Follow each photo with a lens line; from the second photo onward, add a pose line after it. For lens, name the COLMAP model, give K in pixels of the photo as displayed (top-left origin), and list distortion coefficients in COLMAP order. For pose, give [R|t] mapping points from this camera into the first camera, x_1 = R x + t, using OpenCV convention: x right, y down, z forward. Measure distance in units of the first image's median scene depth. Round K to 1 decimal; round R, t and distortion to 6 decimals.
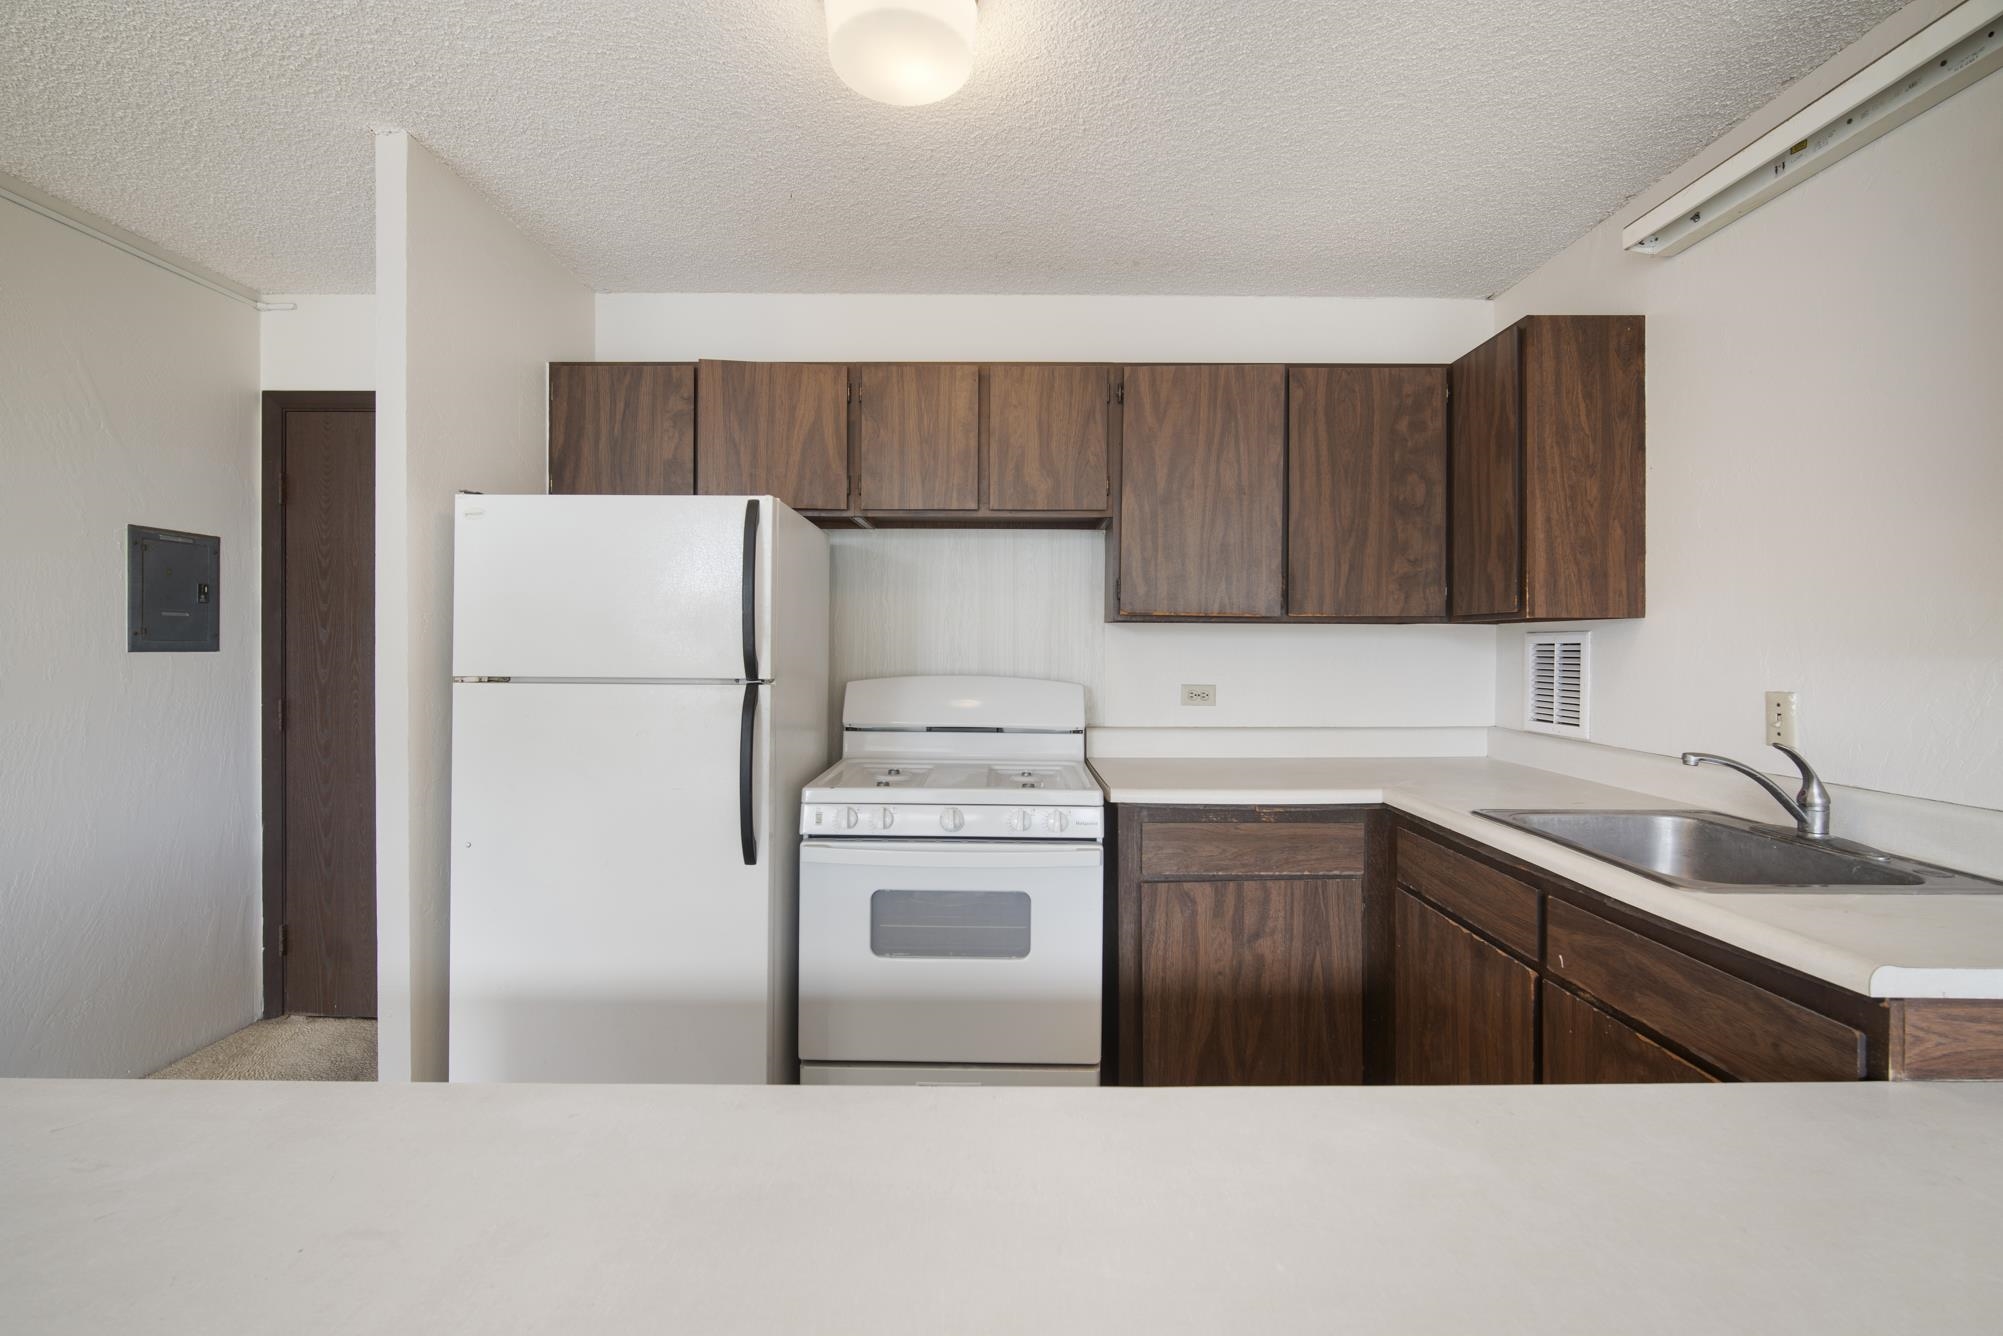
lens RADIAL K [[889.9, 0, 1023.2], [0, 889.9, 646.8], [0, 0, 1]] dist [-0.014348, 0.005352]
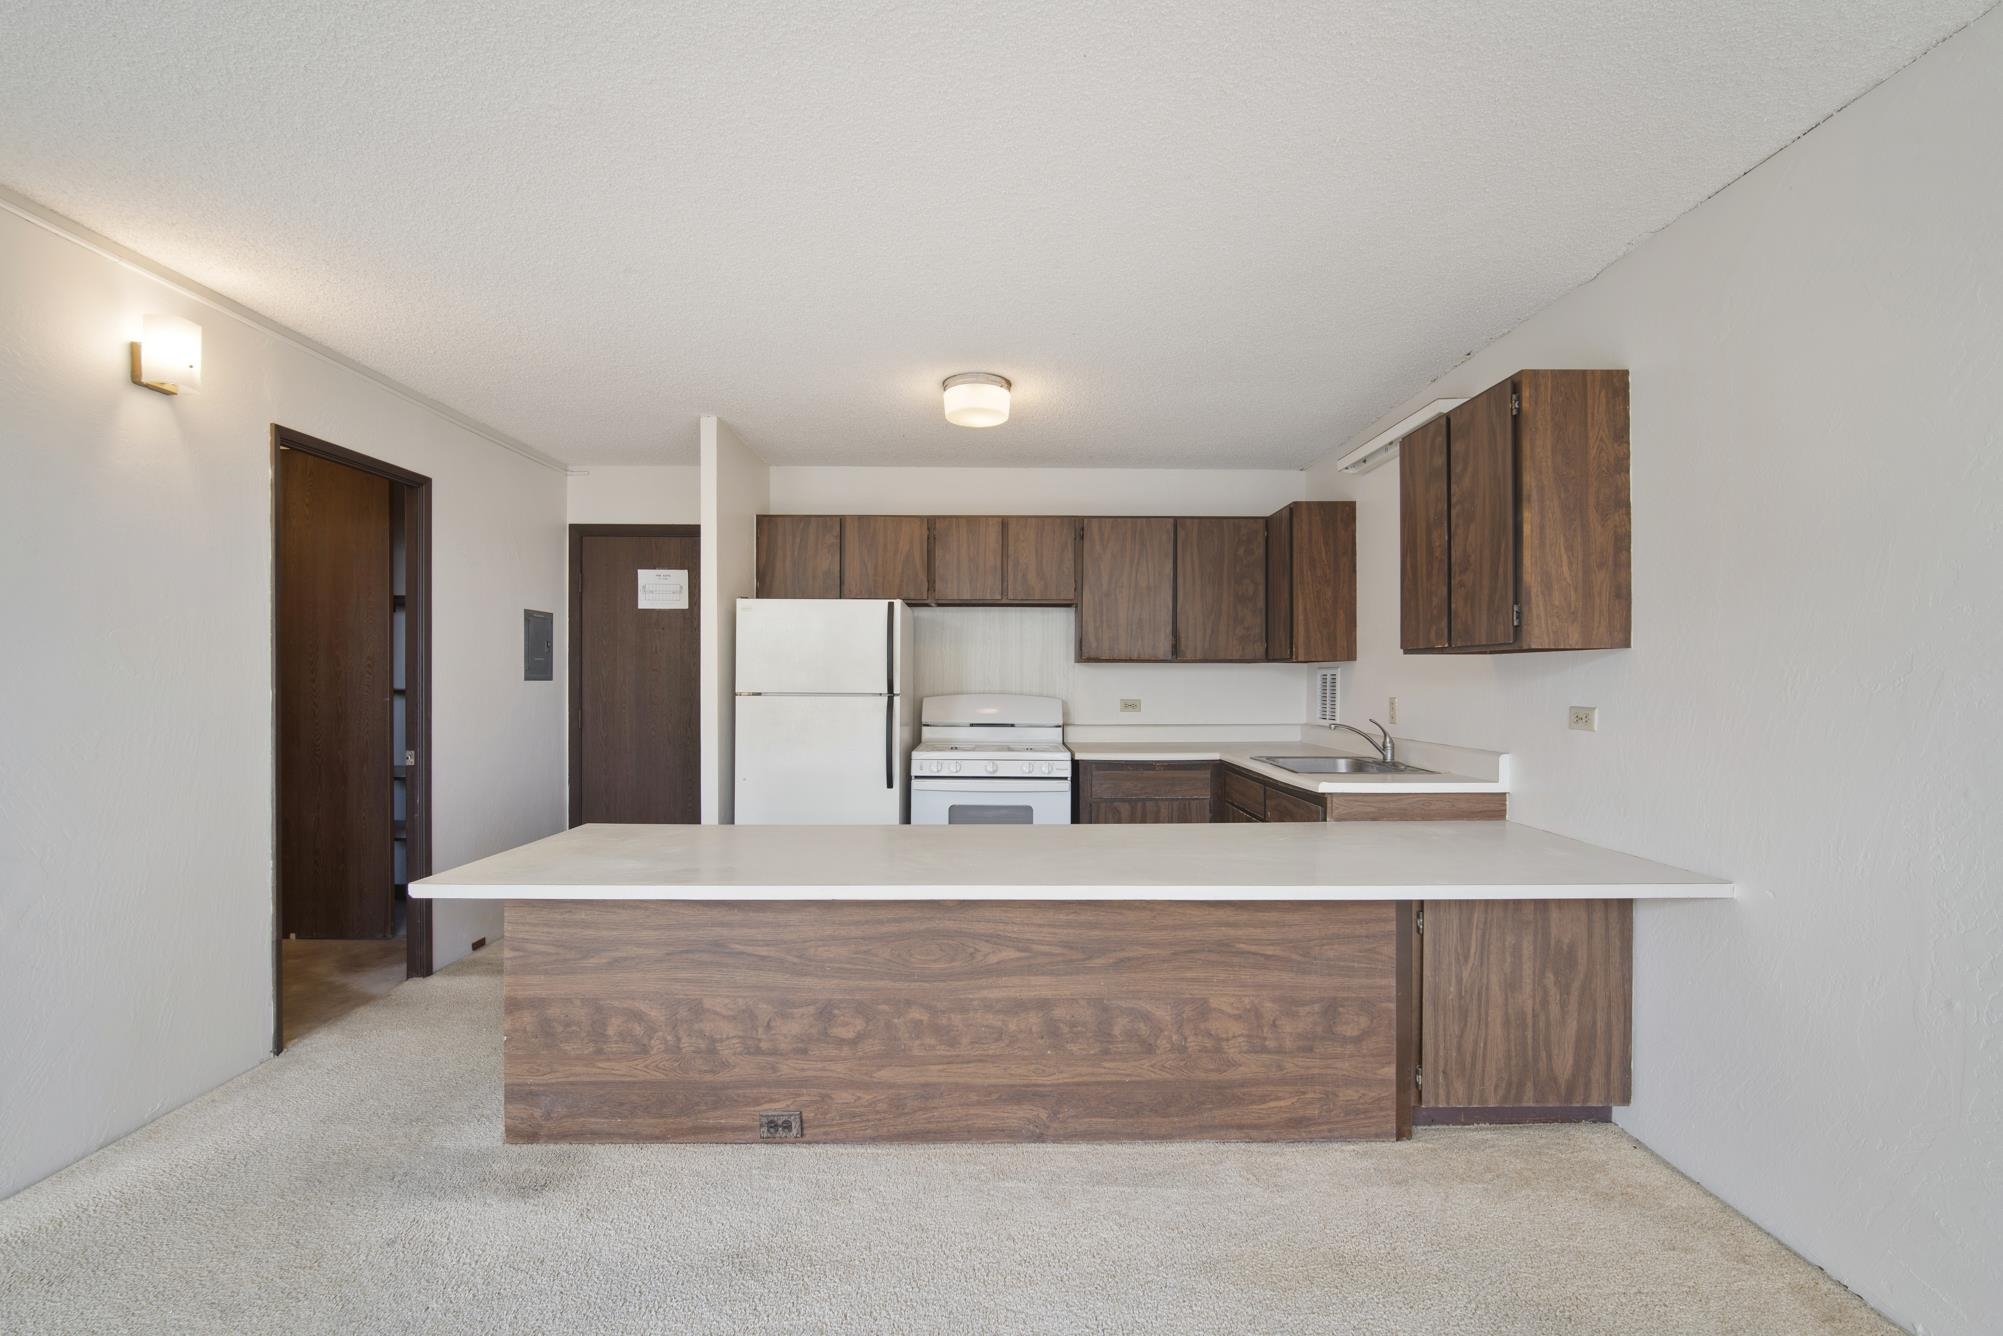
lens RADIAL K [[889.9, 0, 1009.2], [0, 889.9, 677.8], [0, 0, 1]] dist [-0.014348, 0.005352]
pose [[0.999992, -0.002360, -0.003346, -0.031230], [0.002359, 0.999997, -0.000446, 0.002772], [0.003347, 0.000439, 0.999994, -0.800756]]
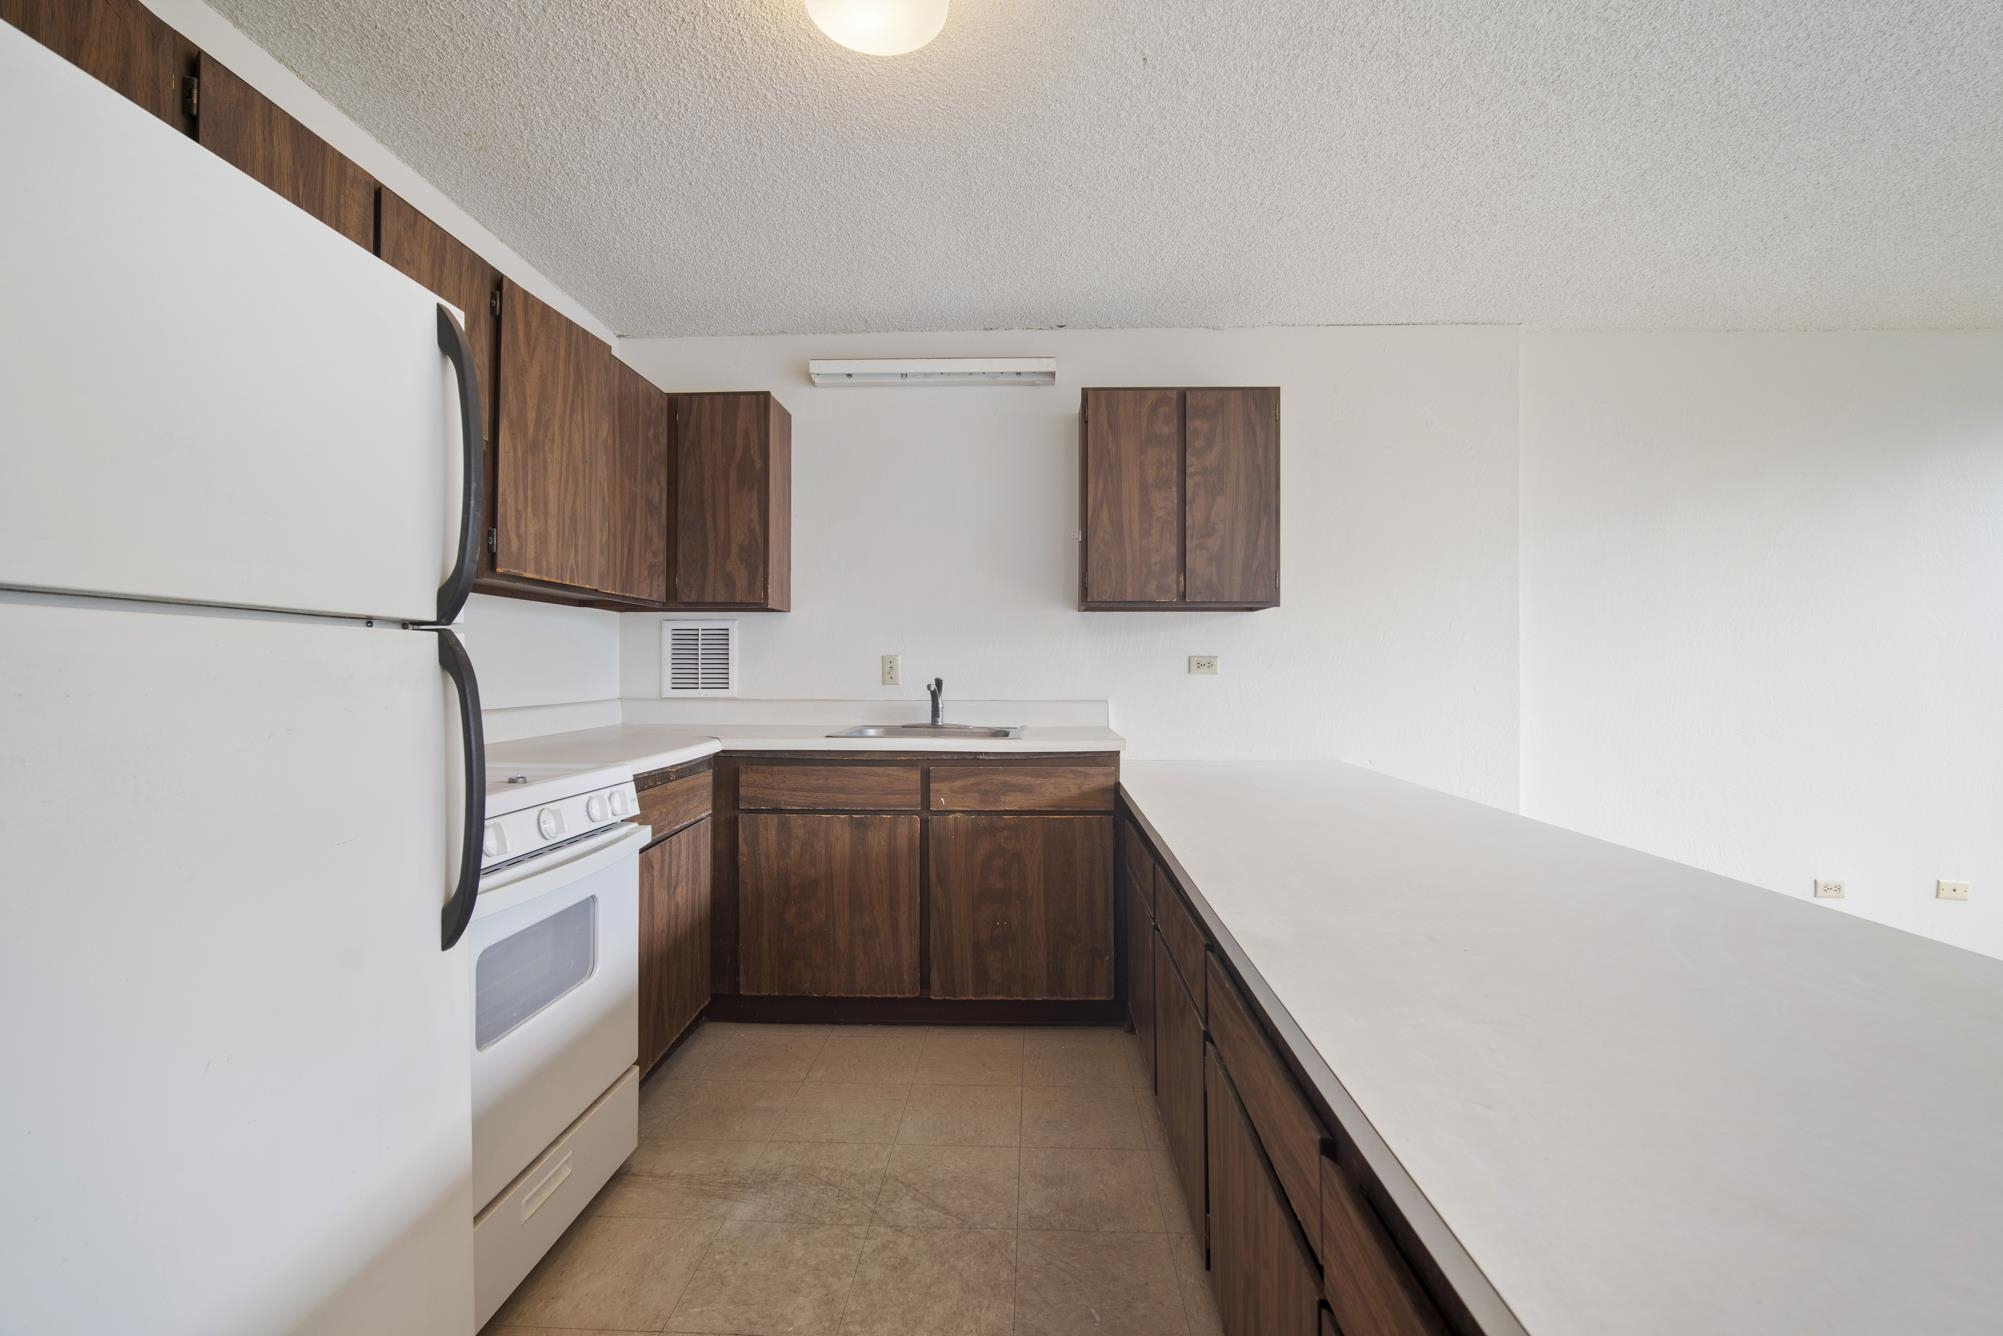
lens RADIAL K [[889.9, 0, 980.0], [0, 889.9, 667.6], [0, 0, 1]] dist [-0.014348, 0.005352]
pose [[0.044147, 0.000209, 0.999025, -0.726530], [0.001235, 0.999999, -0.000264, 0.056695], [-0.999024, 0.001246, 0.044147, 0.533166]]
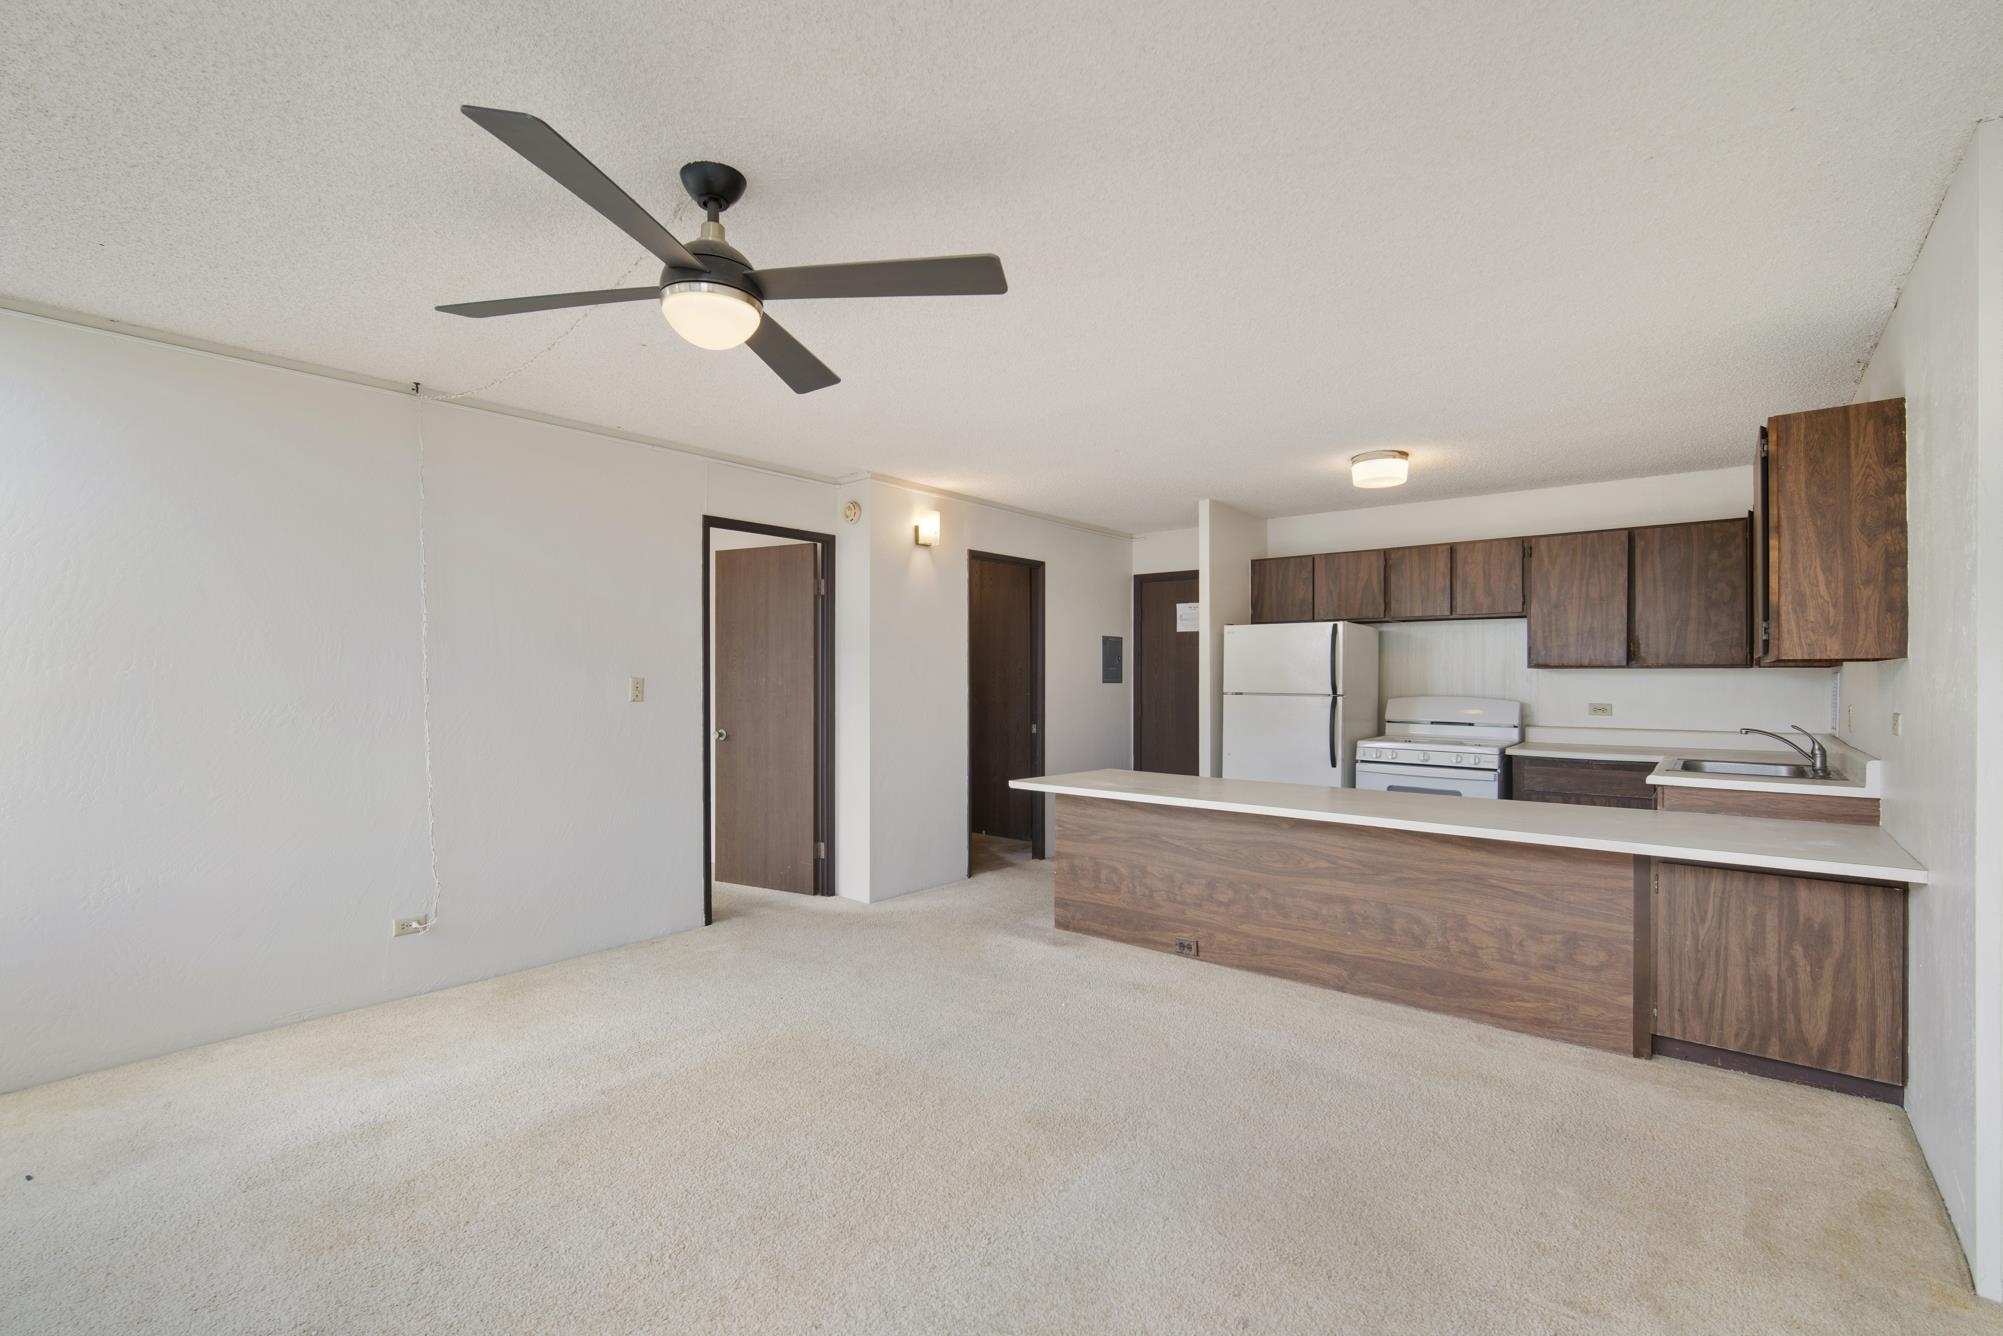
lens RADIAL K [[889.9, 0, 968.9], [0, 889.9, 679.3], [0, 0, 1]] dist [-0.014348, 0.005352]
pose [[0.741900, -0.000789, -0.670510, 0.519292], [-0.000353, 0.999999, -0.001568, -0.001467], [0.670511, 0.001400, 0.741899, -1.323824]]
